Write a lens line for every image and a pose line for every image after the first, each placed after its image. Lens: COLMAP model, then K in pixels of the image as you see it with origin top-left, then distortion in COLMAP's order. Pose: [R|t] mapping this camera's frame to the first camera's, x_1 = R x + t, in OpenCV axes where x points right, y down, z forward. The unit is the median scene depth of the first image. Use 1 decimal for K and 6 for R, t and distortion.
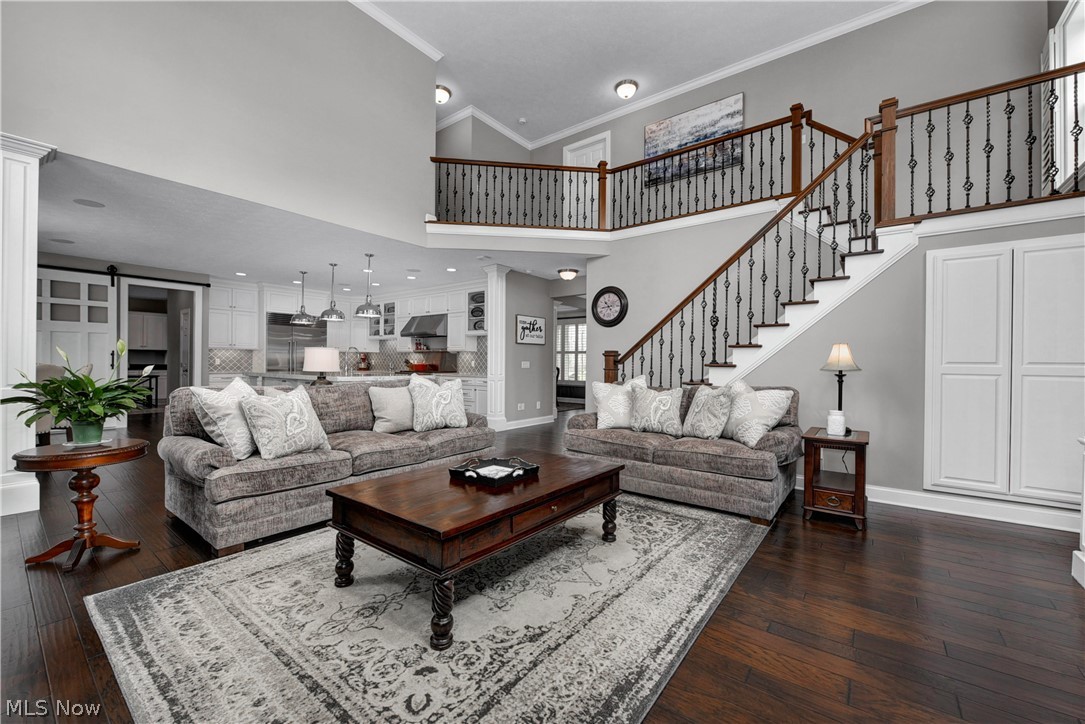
lens RADIAL K [[434.3, 0, 542.6], [0, 434.3, 363.2], [0, 0, 1]] dist [-0.007700, -0.000336]
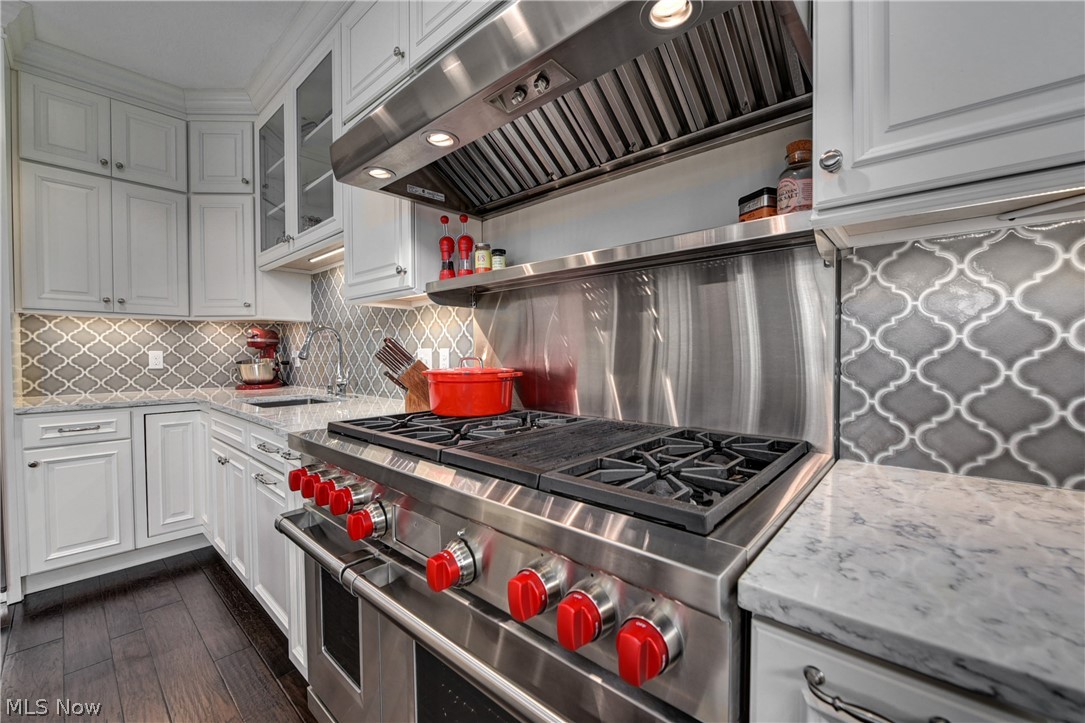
lens RADIAL K [[434.3, 0, 542.6], [0, 434.3, 362.7], [0, 0, 1]] dist [-0.007700, -0.000336]
pose [[0.997351, -0.007948, -0.072307, -0.352167], [0.009437, 0.999750, 0.020275, -0.005662], [0.072128, -0.020903, 0.997176, 1.216495]]
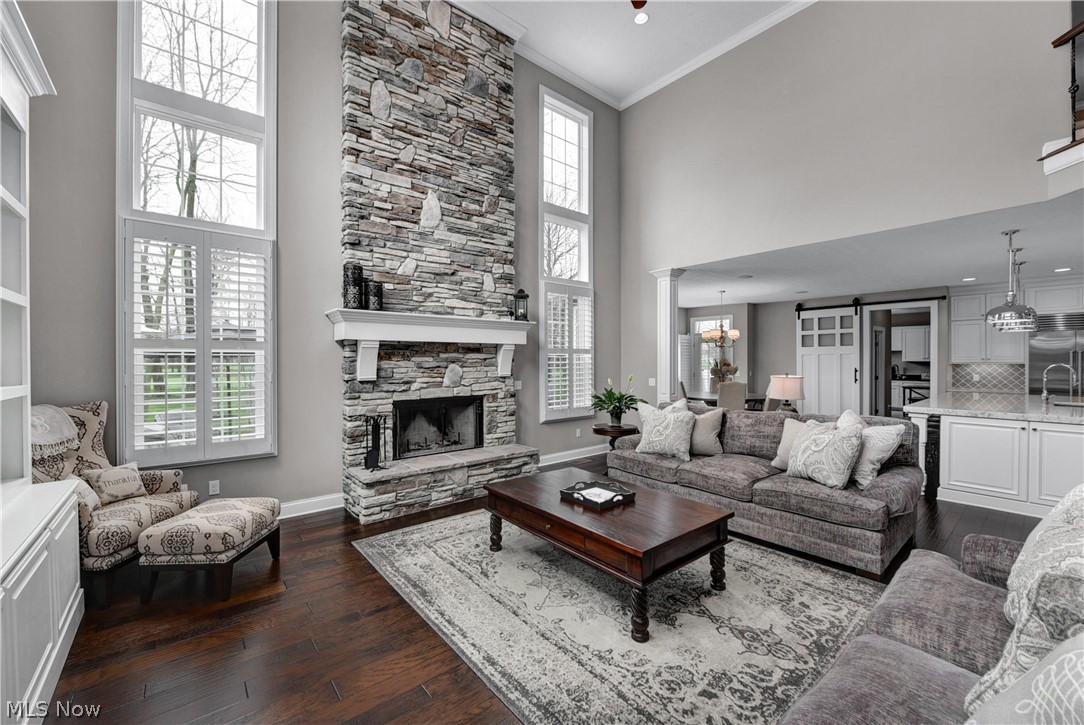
lens RADIAL K [[433.9, 0, 542.1], [0, 433.9, 363.7], [0, 0, 1]] dist [-0.007700, -0.000336]
pose [[-0.215347, -0.002829, -0.976534, 0.404974], [-0.000653, 0.999996, -0.002753, -0.039295], [0.976537, 0.000045, -0.215348, 0.415646]]
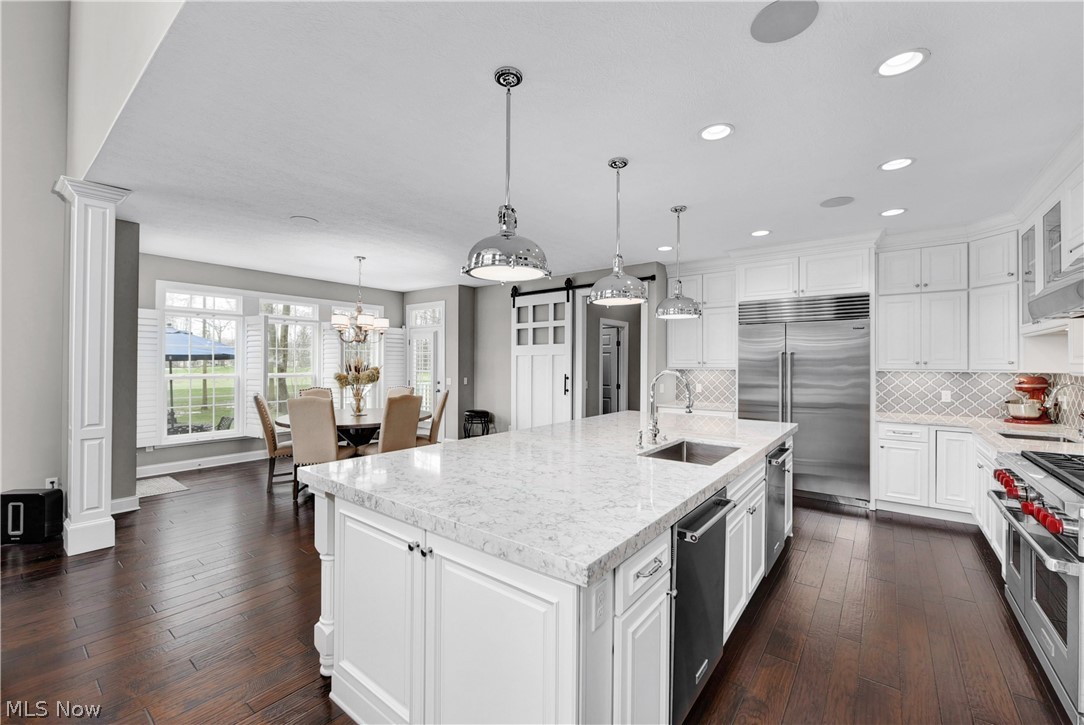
lens RADIAL K [[443.1, 0, 539.9], [0, 443.1, 362.3], [0, 0, 1]] dist [-0.008456, -0.000265]
pose [[-0.005094, -0.011704, -0.999919, -0.087125], [-0.003722, 0.999925, -0.011685, -0.044883], [0.999980, 0.003662, -0.005137, 0.995078]]
